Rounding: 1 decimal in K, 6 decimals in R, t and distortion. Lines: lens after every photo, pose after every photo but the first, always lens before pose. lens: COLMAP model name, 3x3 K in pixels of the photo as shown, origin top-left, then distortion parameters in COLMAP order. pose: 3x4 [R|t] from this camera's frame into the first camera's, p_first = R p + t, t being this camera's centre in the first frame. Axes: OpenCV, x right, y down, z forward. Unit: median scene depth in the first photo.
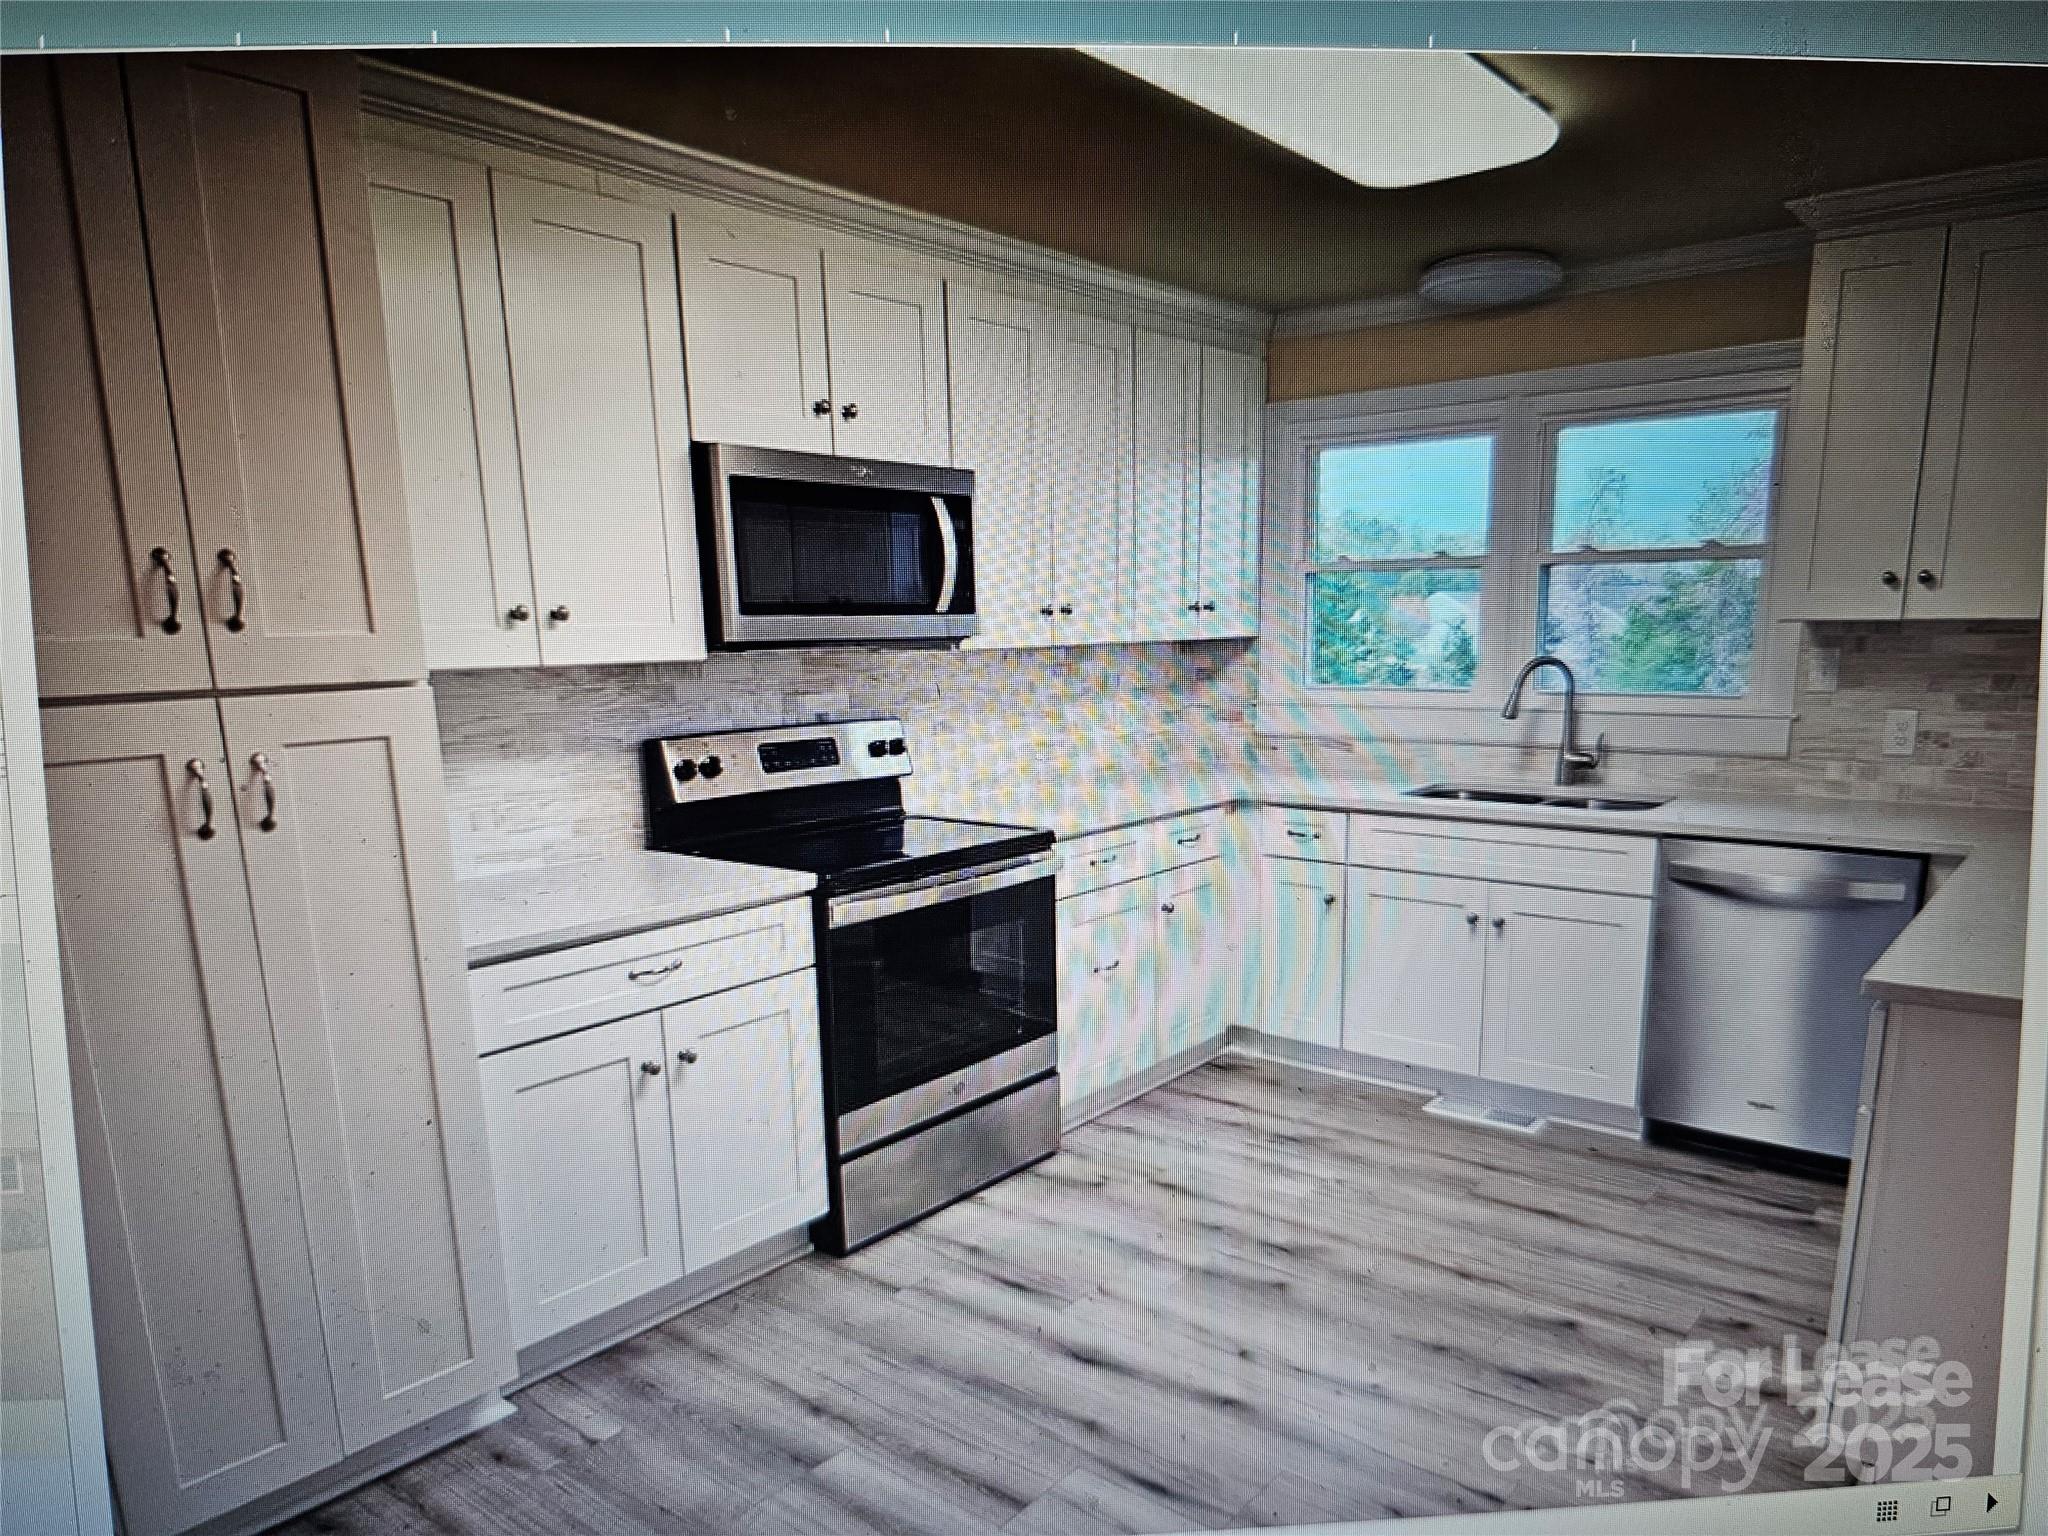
lens RADIAL K [[1405.0, 0, 1039.1], [0, 1405.0, 806.7], [0, 0, 1]] dist [0.004643, -0.014018]
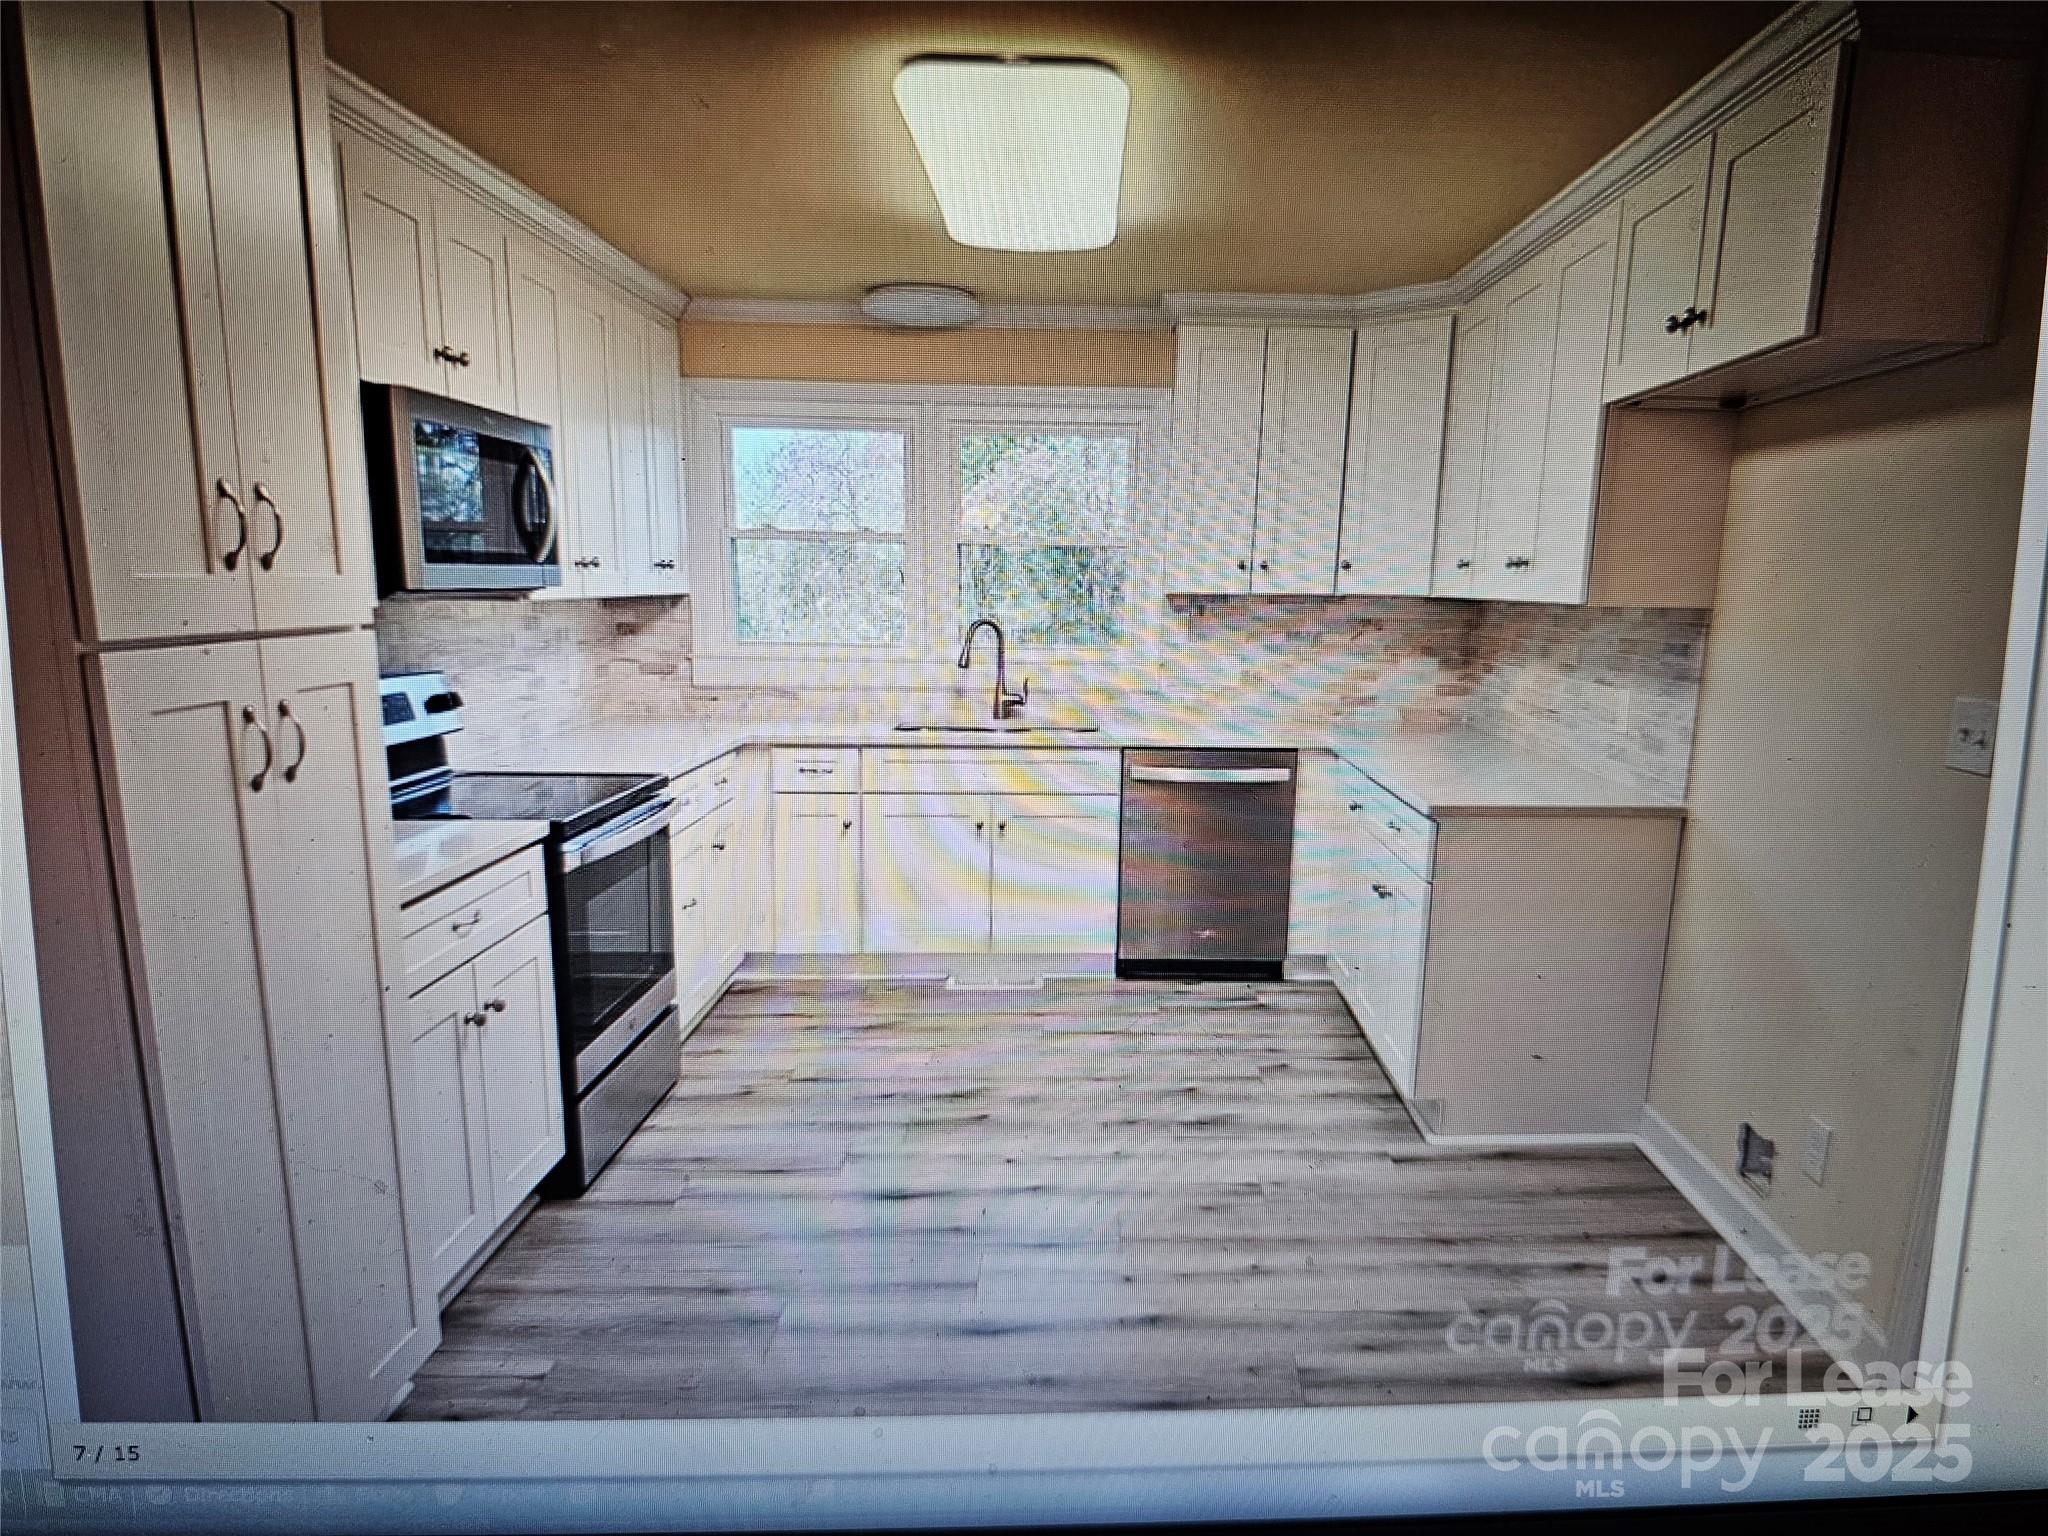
lens RADIAL K [[1523.5, 0, 1018.0], [0, 1523.5, 788.9], [0, 0, 1]] dist [0.047310, -0.010727]
pose [[0.778815, -0.063033, 0.624078, -0.499136], [0.060511, 0.997848, 0.025270, 0.015031], [-0.624328, 0.018082, 0.780953, -0.063953]]
